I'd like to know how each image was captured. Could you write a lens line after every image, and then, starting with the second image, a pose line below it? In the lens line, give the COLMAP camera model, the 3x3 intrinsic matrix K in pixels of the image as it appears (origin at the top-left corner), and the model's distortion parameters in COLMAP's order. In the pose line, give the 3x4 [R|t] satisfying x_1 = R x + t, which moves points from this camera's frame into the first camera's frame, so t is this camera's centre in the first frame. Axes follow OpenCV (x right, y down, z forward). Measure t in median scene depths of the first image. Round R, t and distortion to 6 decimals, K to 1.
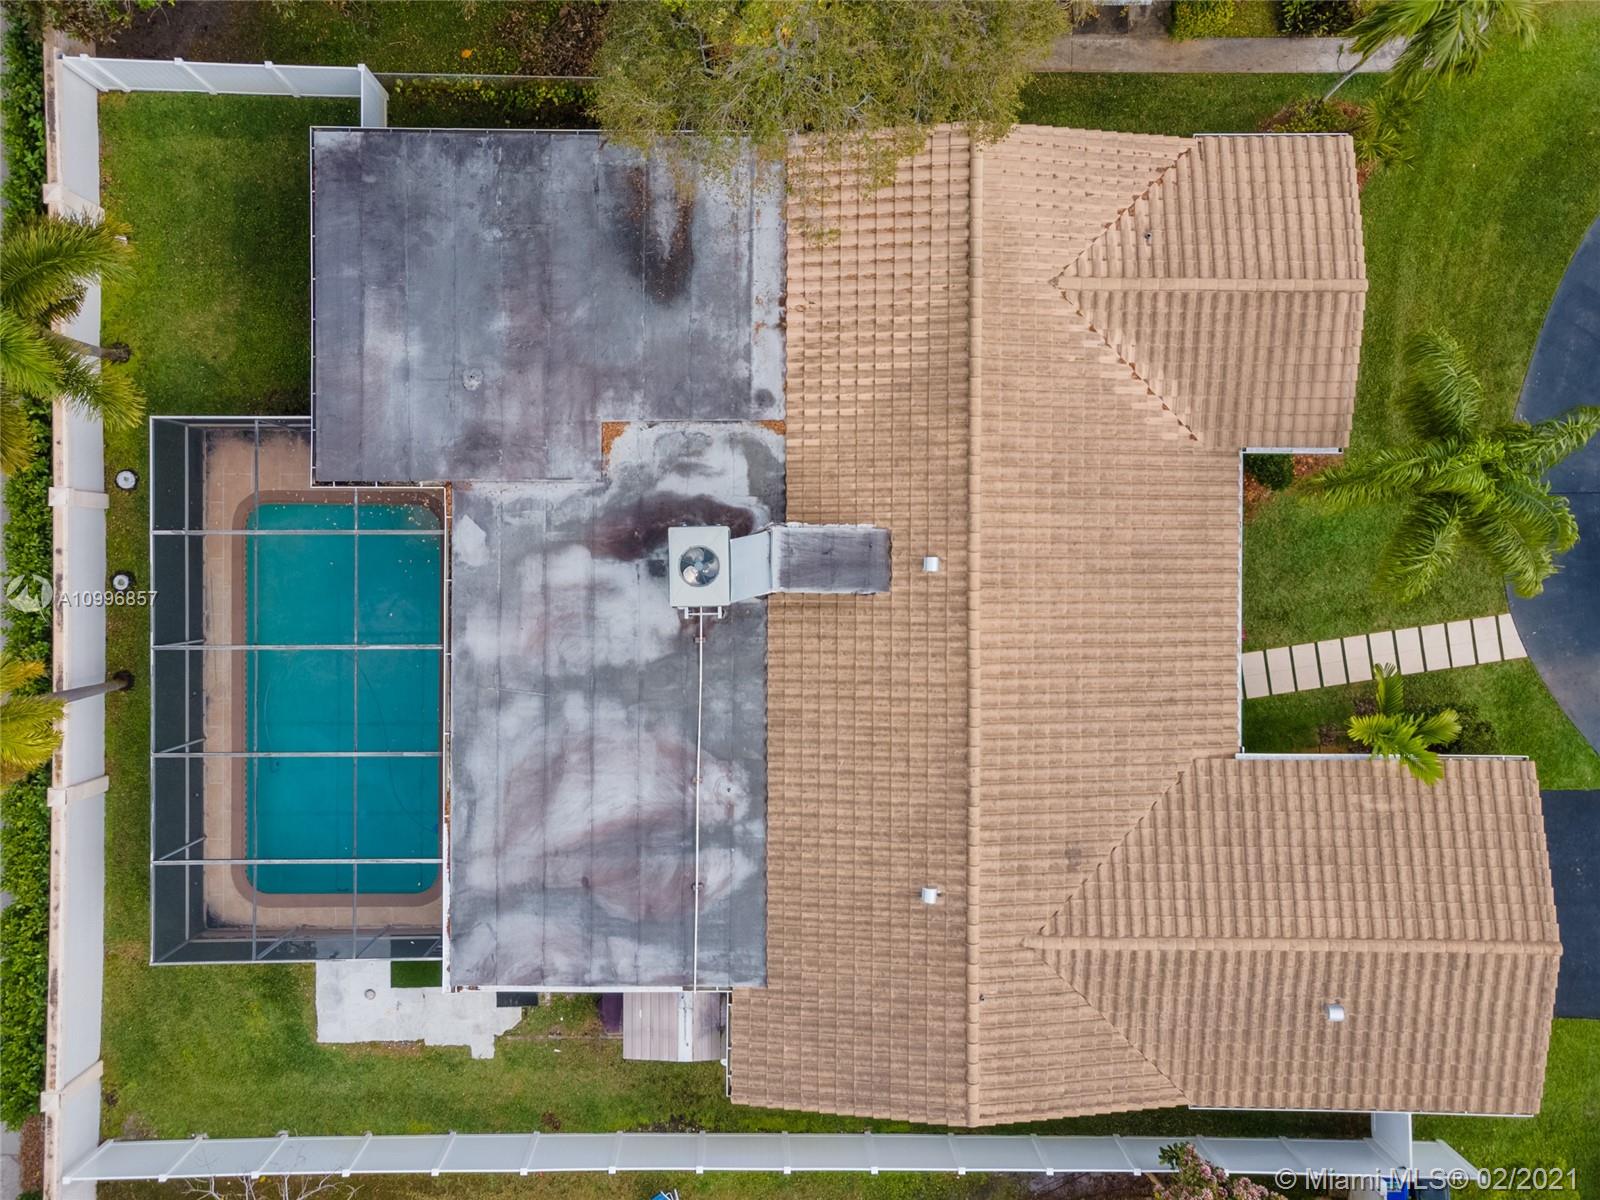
lens RADIAL K [[1201.9, 0, 785.5], [0, 1201.9, 513.5], [0, 0, 1]] dist [0.023958, 0.049659]
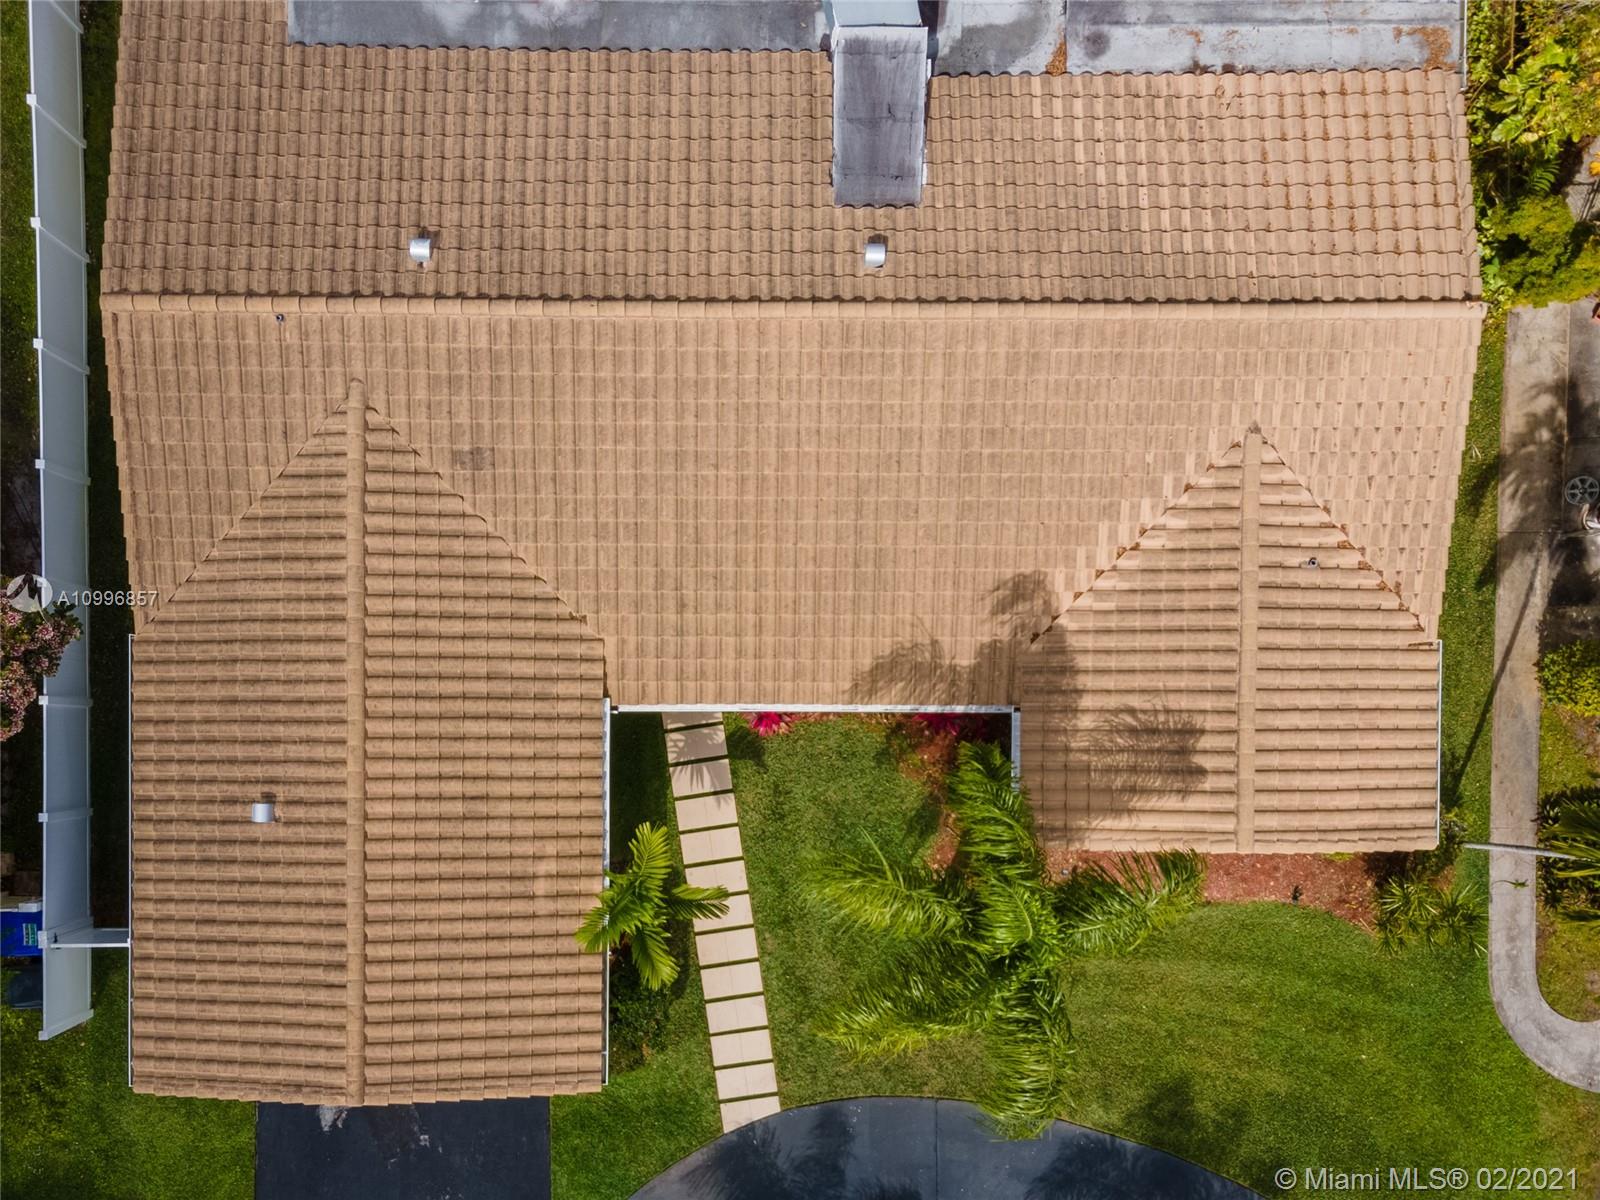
lens RADIAL K [[1368.4, 0, 817.4], [0, 1368.4, 602.6], [0, 0, 1]] dist [0.025090, 0.054282]
pose [[-0.003552, 0.999972, 0.006543, 0.316803], [-0.999886, -0.003455, -0.014693, 0.085570], [-0.014670, -0.006594, 0.999871, 0.159516]]
